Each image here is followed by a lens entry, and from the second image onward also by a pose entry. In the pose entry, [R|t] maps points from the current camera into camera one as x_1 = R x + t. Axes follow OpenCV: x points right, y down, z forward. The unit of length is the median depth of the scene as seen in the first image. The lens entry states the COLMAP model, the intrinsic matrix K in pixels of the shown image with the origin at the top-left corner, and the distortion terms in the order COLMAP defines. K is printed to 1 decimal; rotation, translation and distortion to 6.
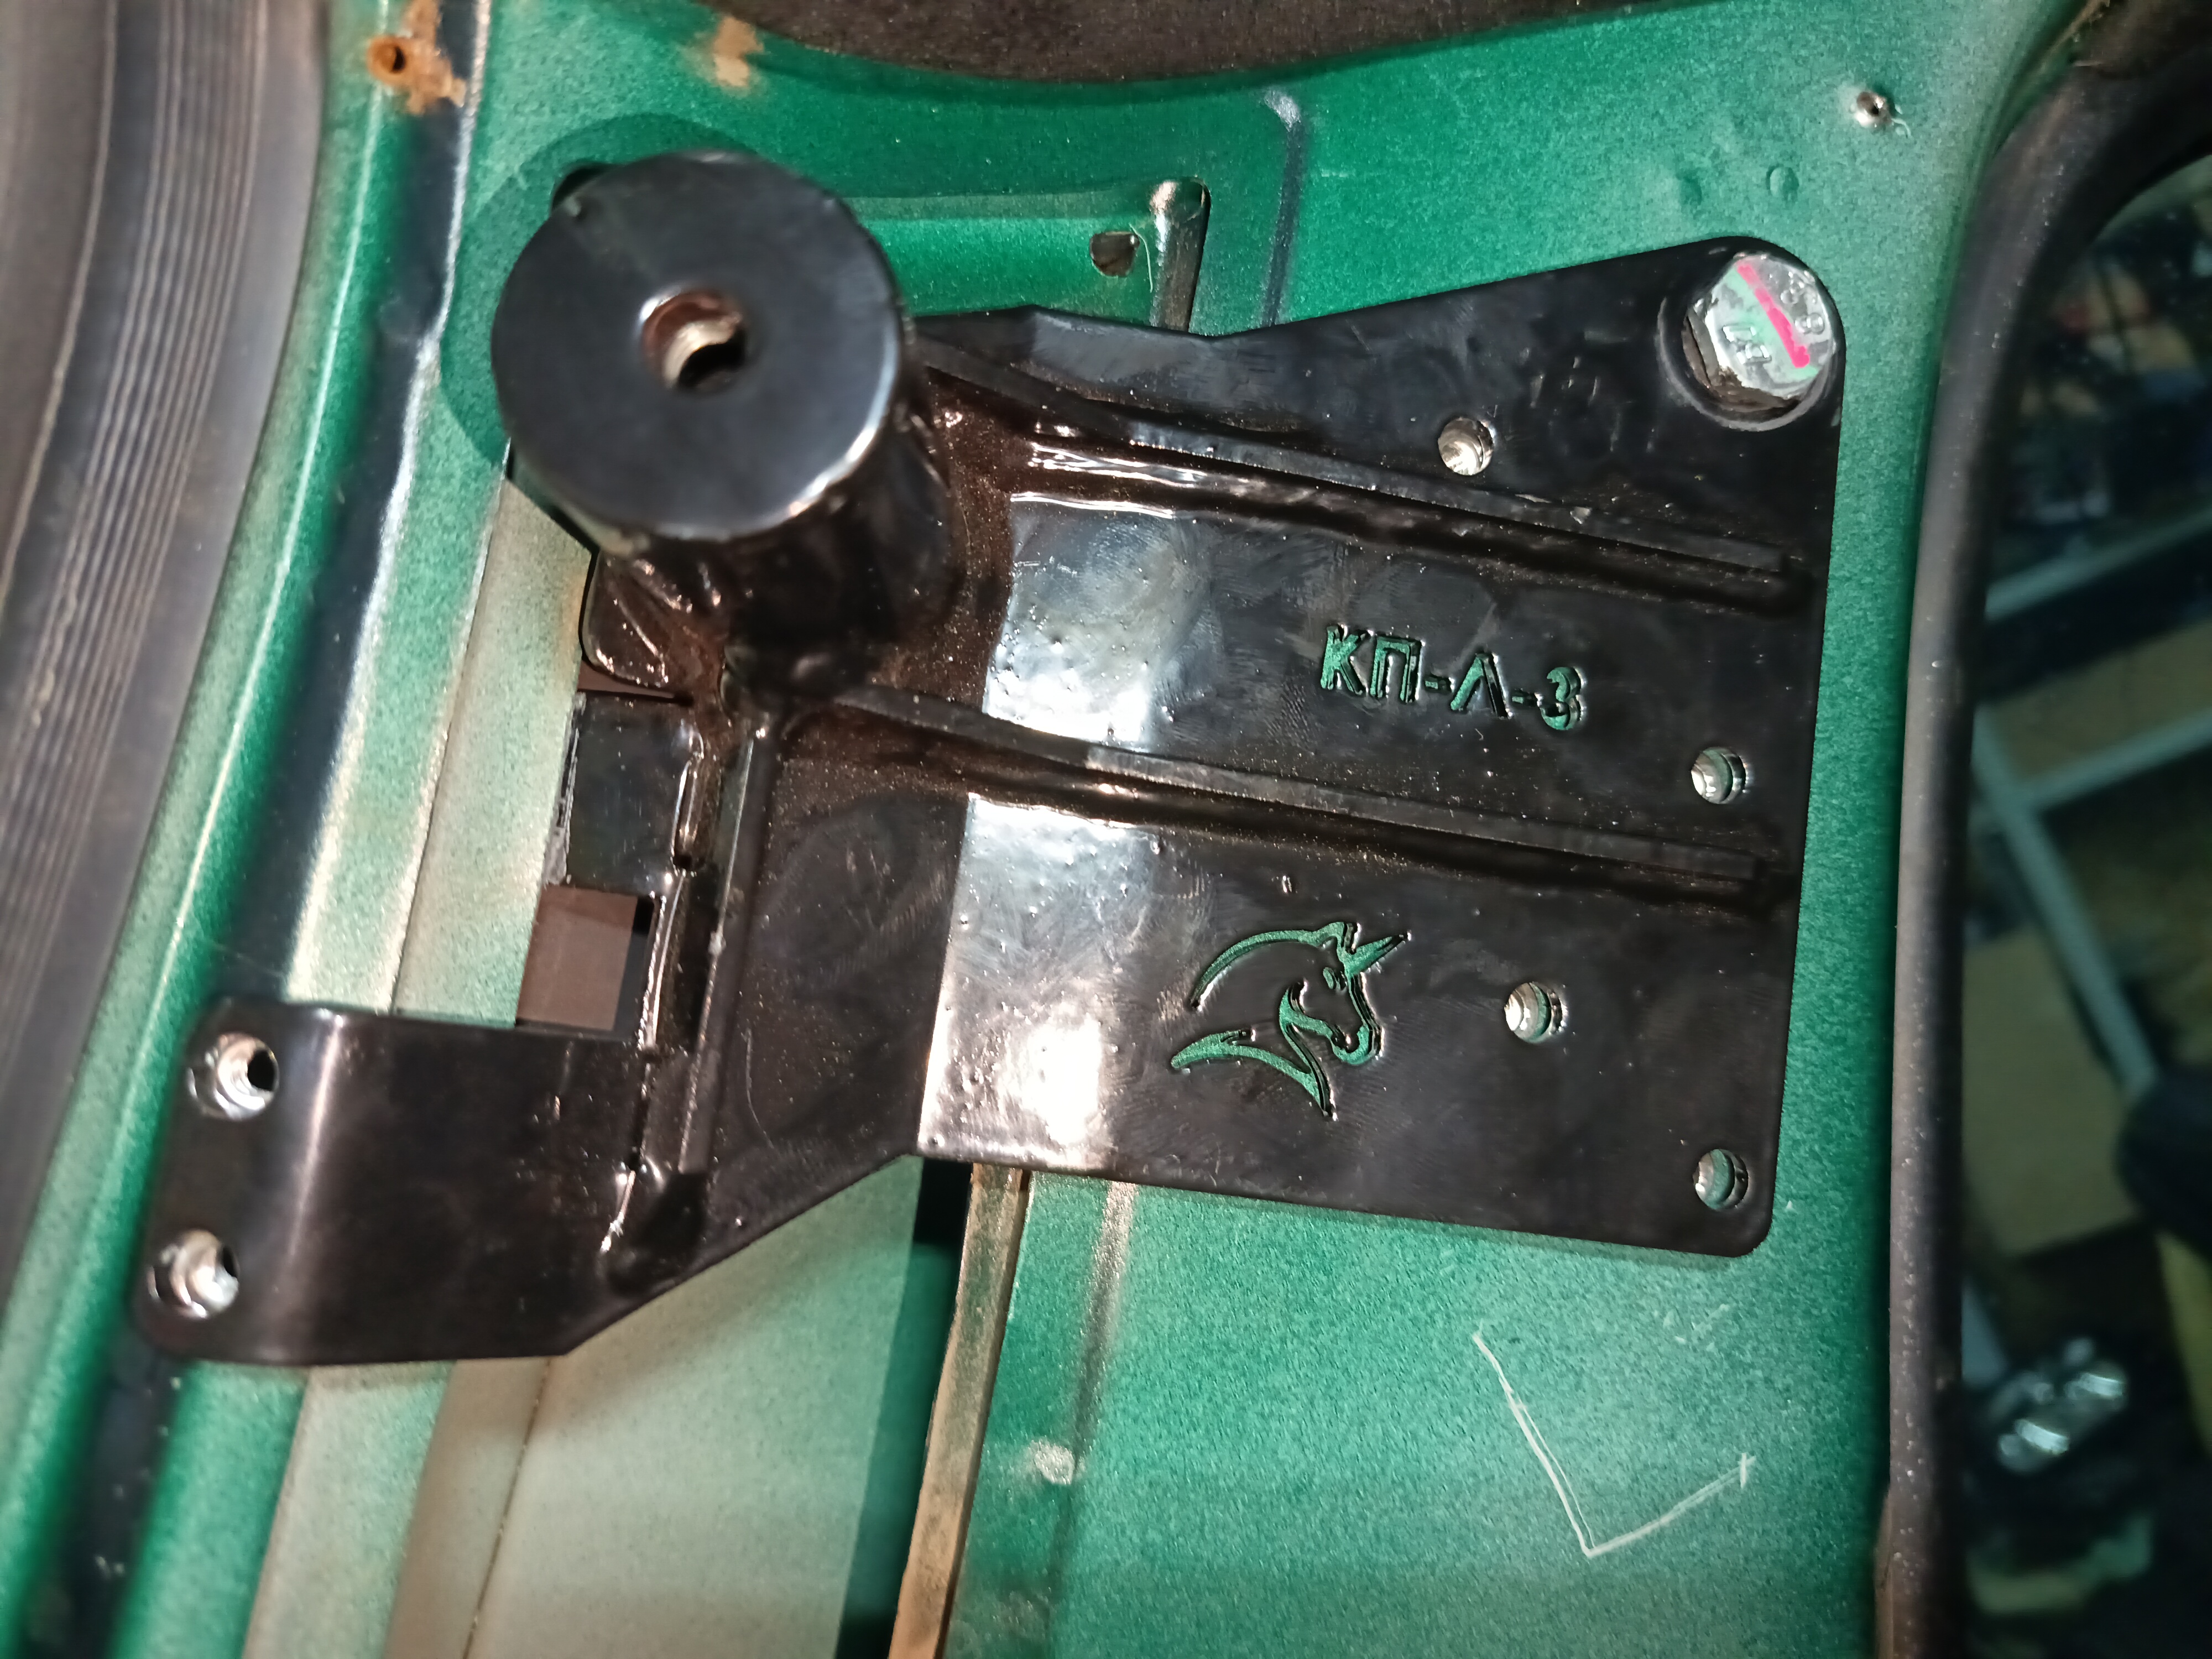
lens RADIAL K [[1567.6, 0, 1093.5], [0, 1567.6, 825.9], [0, 0, 1]] dist [-0.039007, 0.003123]
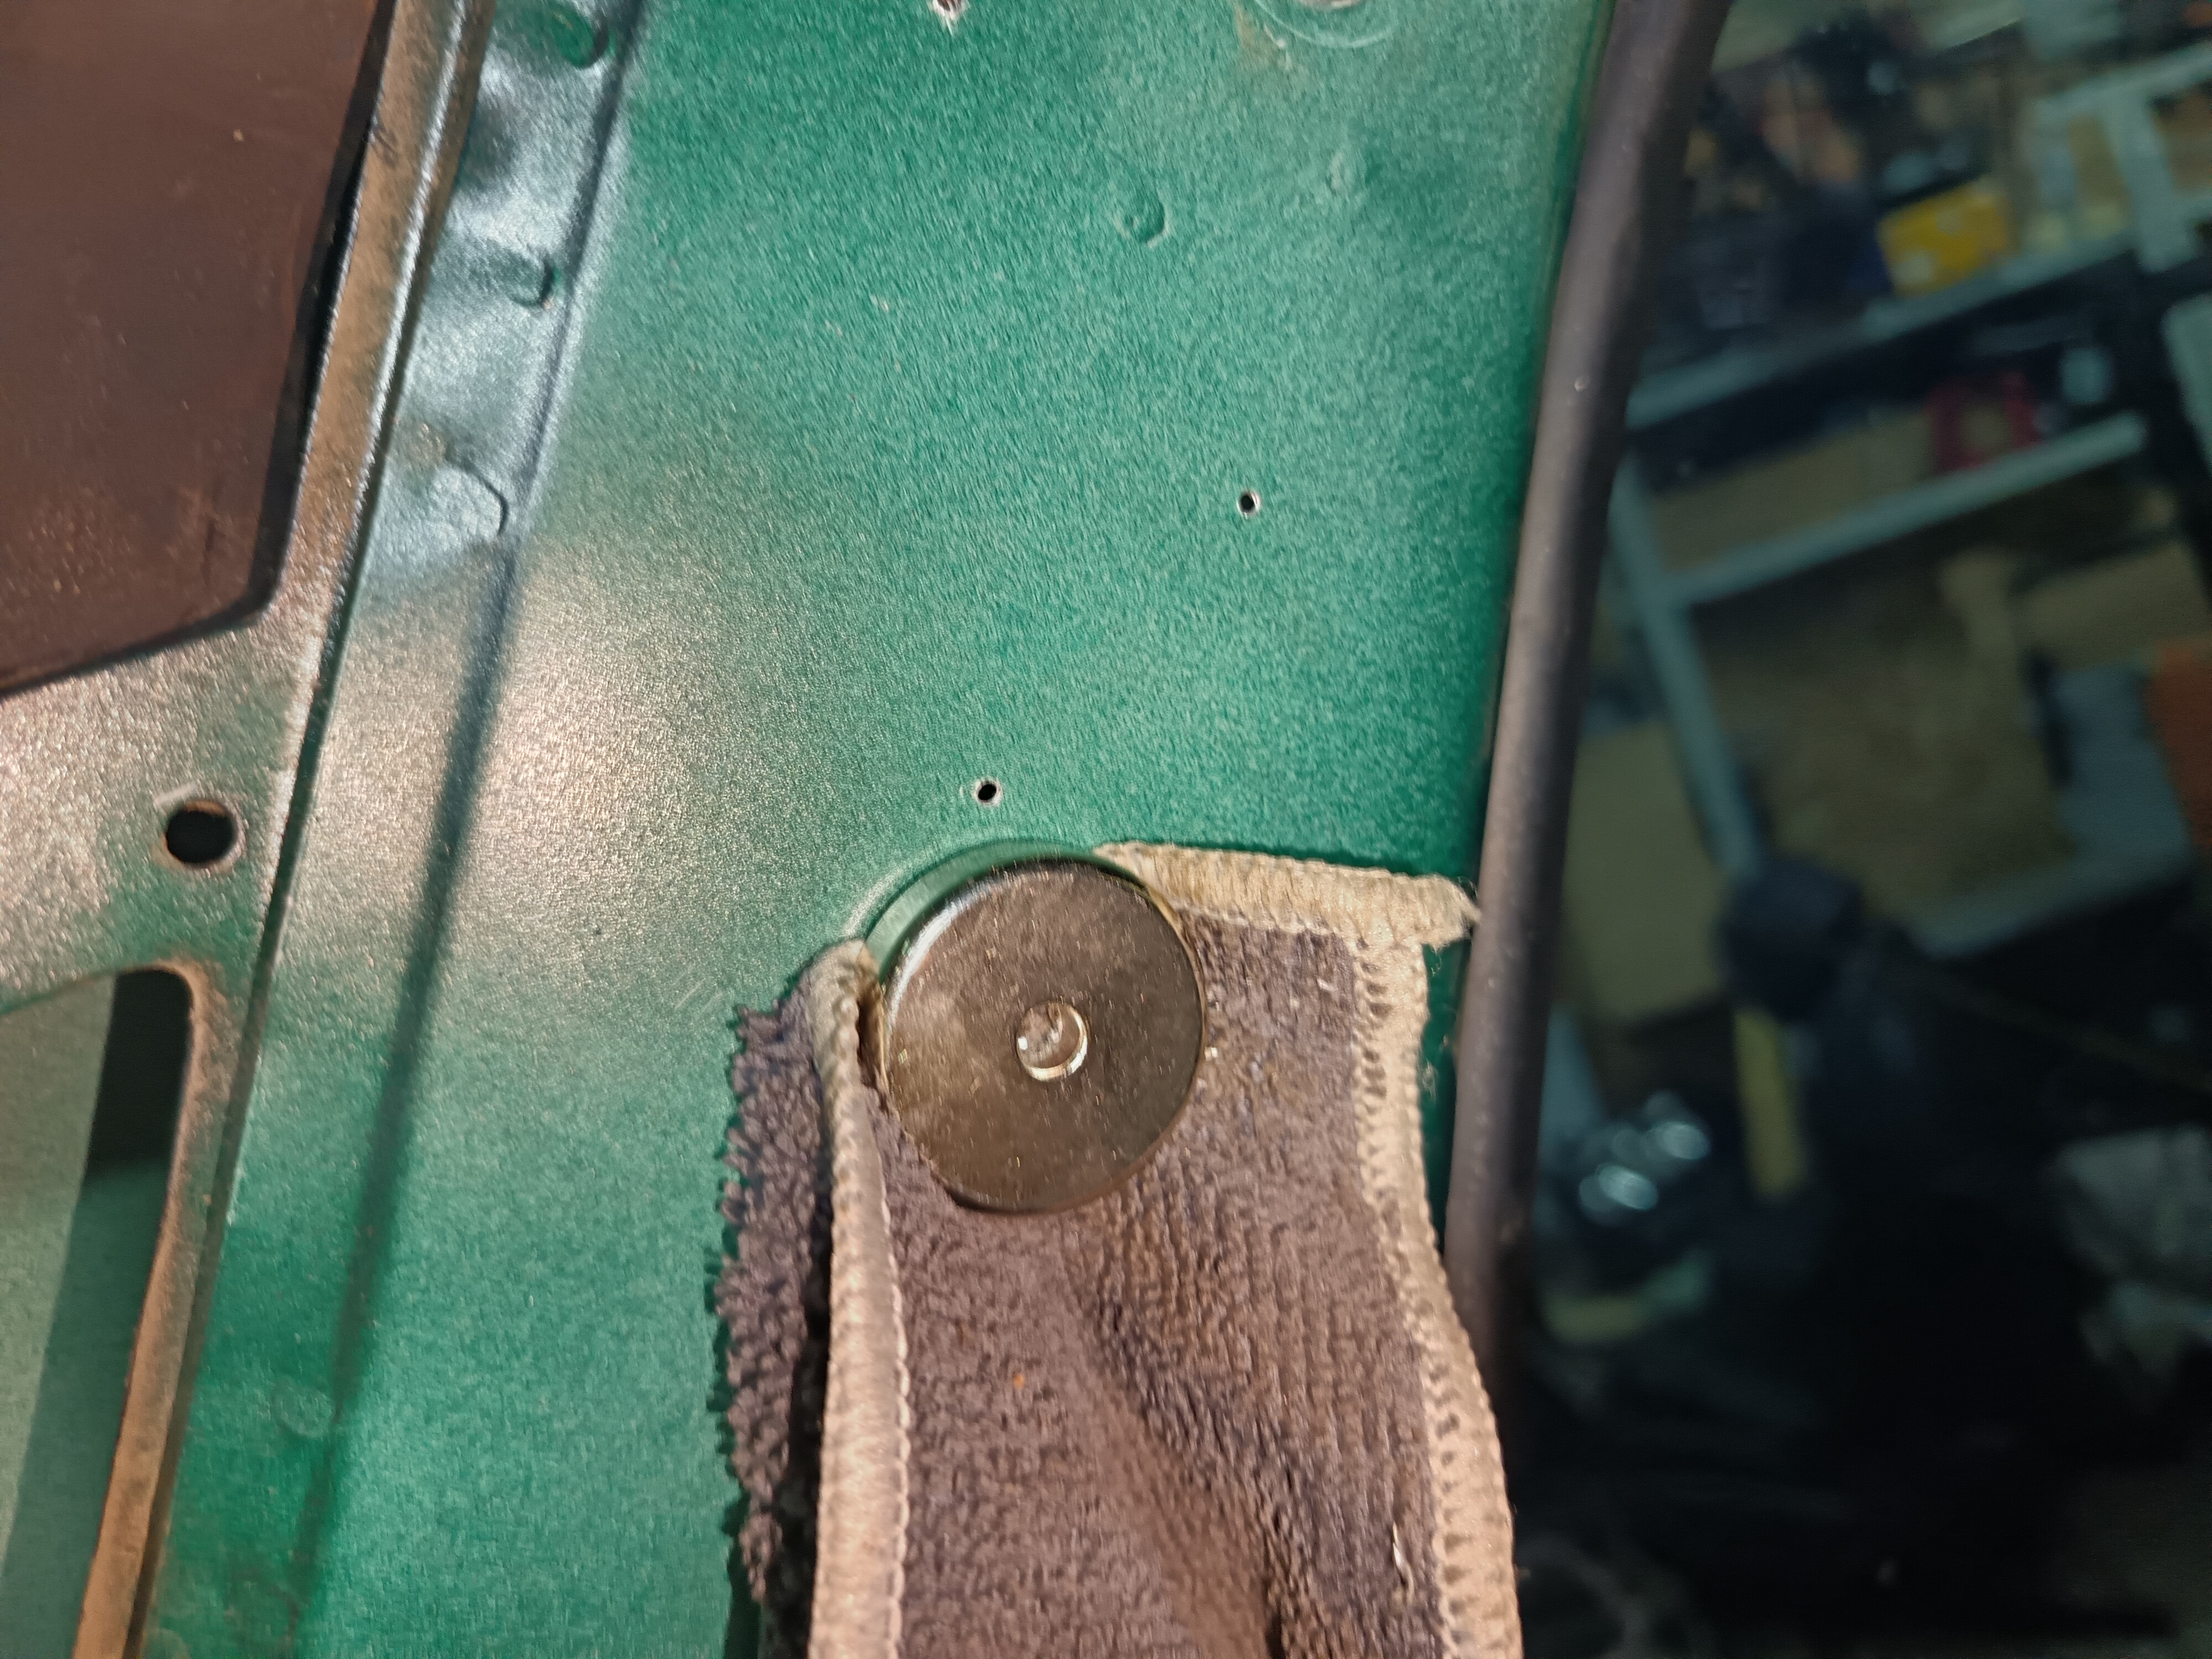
lens RADIAL K [[1593.1, 0, 1106.0], [0, 1593.1, 829.5], [0, 0, 1]] dist [-0.031993, -0.051018]
pose [[0.977521, 0.025129, 0.209337, 0.163136], [-0.057459, 0.987041, 0.149829, 0.018633], [-0.202859, -0.158489, 0.966297, 0.260987]]
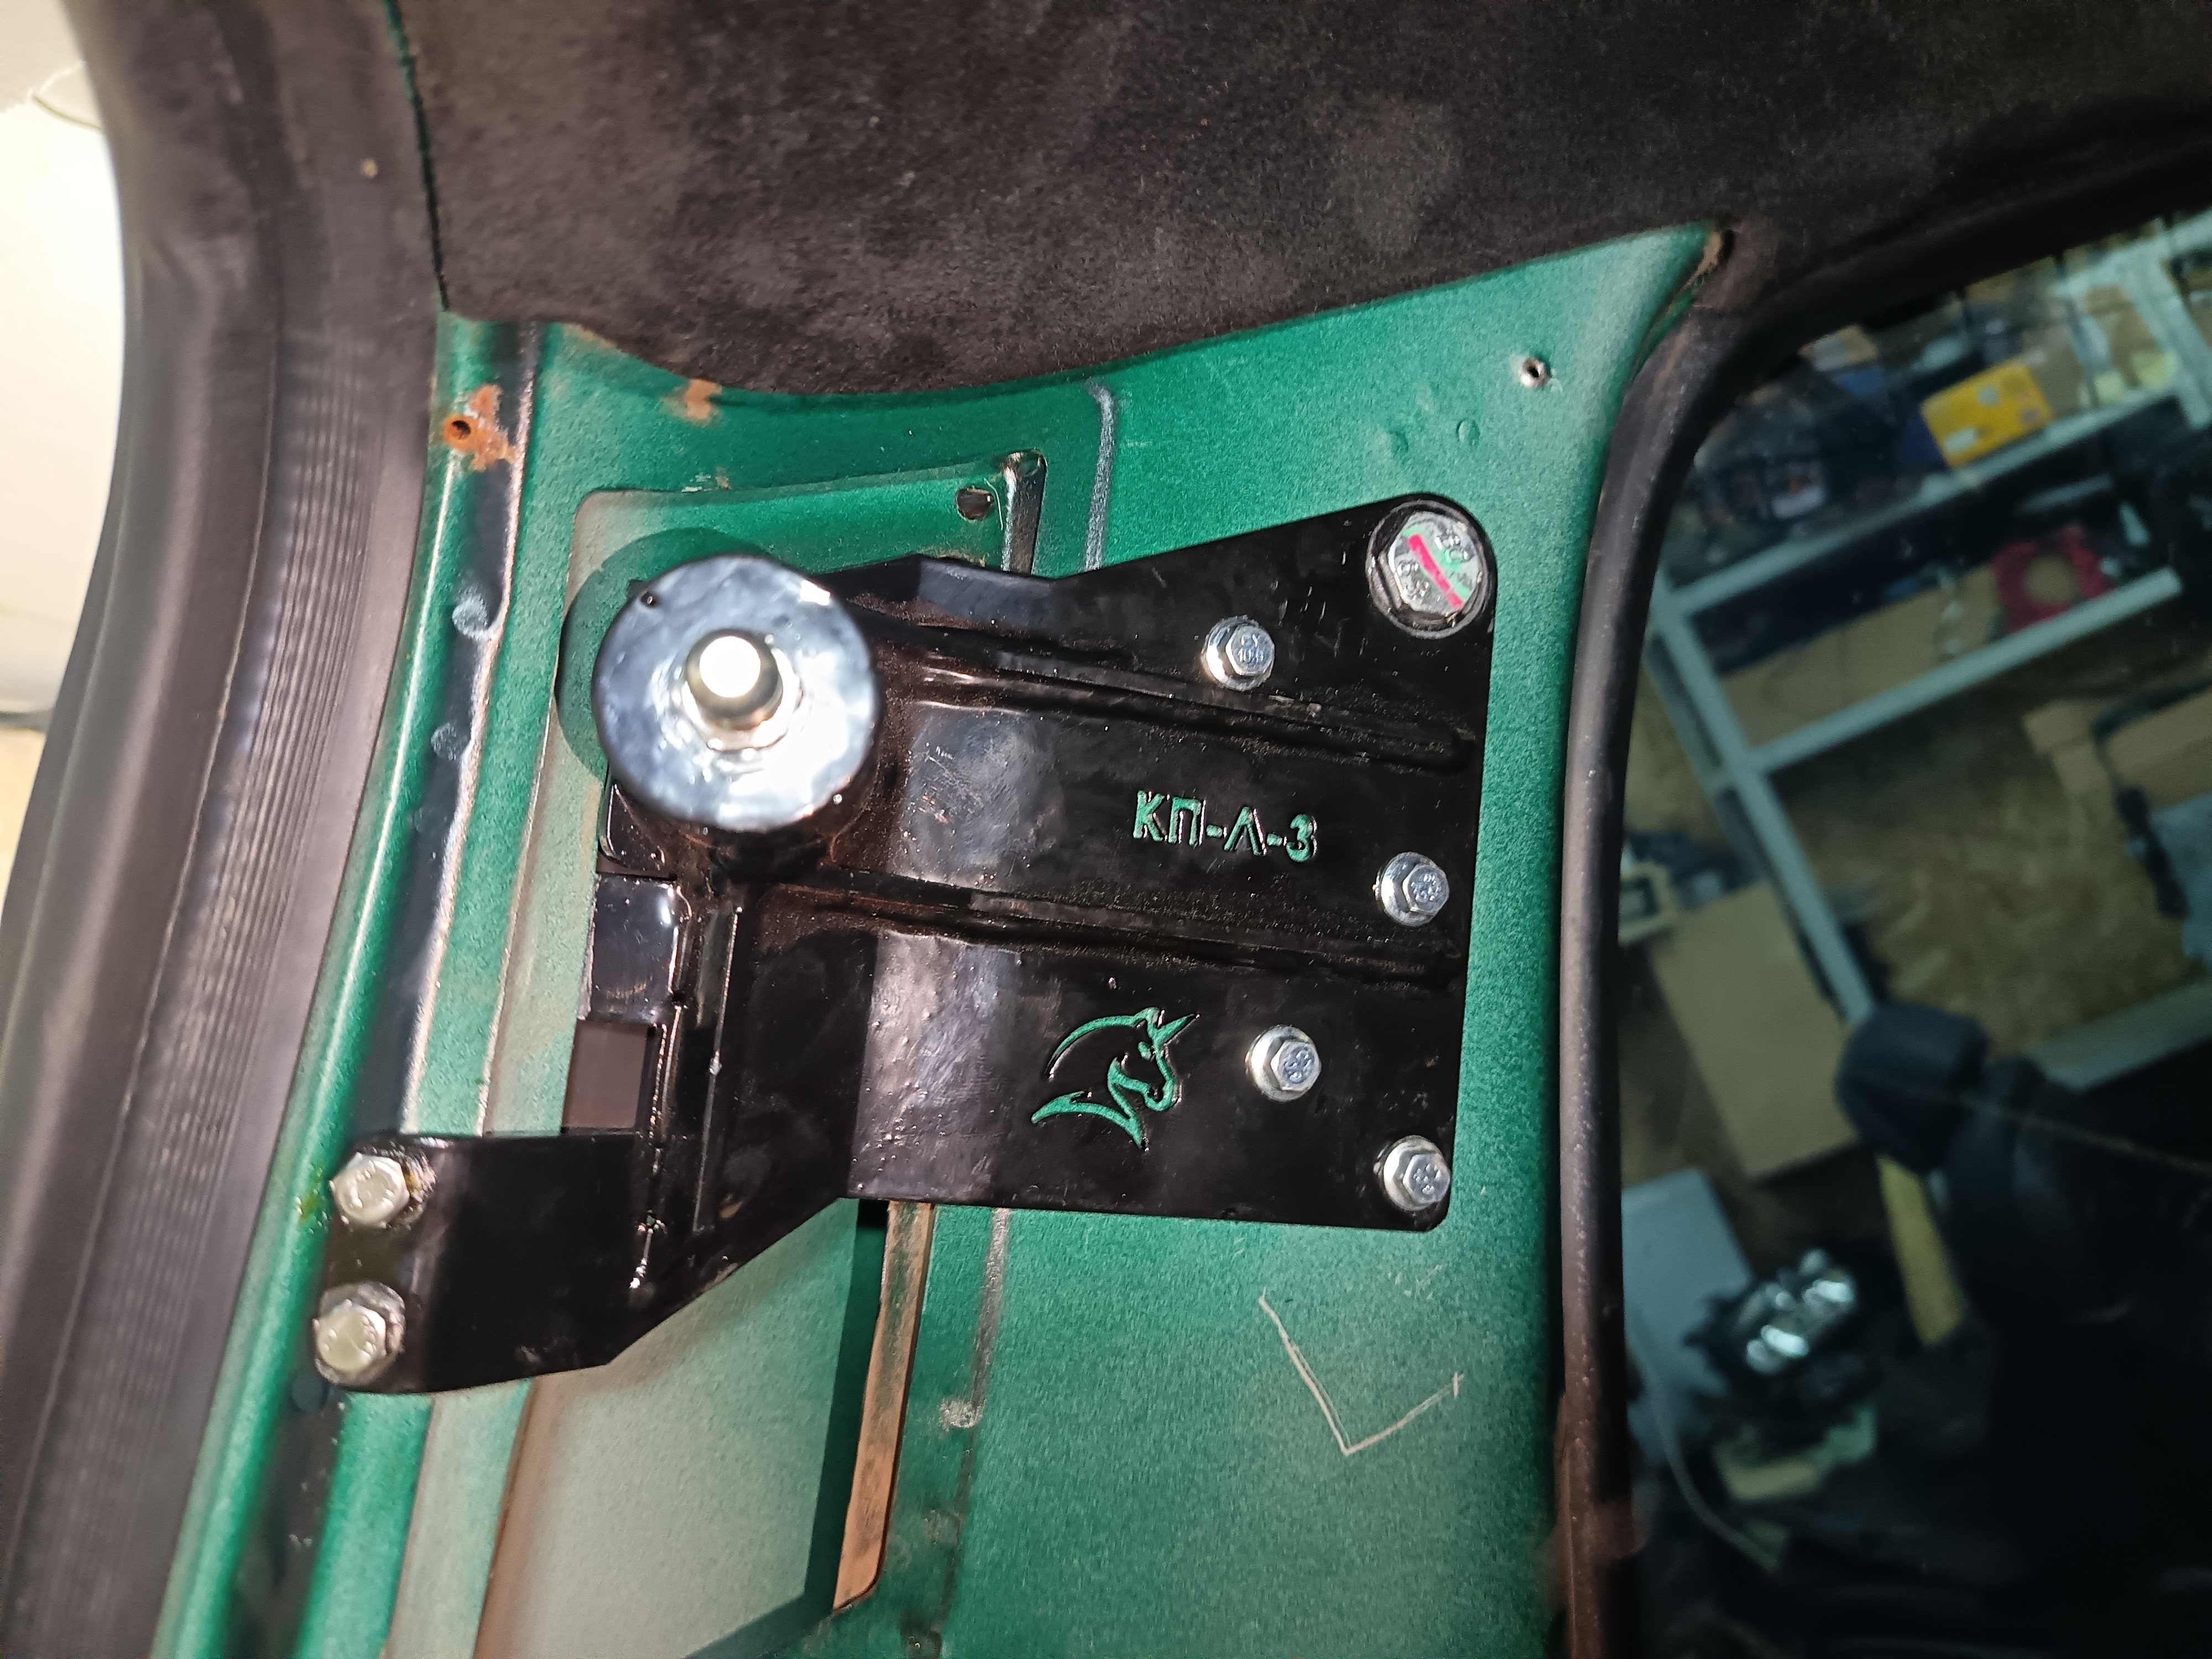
lens RADIAL K [[1549.1, 0, 1087.8], [0, 1549.1, 820.4], [0, 0, 1]] dist [-0.002198, -0.039431]
pose [[0.991781, -0.027868, 0.124876, -0.063545], [0.025432, 0.999455, 0.021053, -0.125118], [-0.125395, -0.017704, 0.991949, -0.321498]]
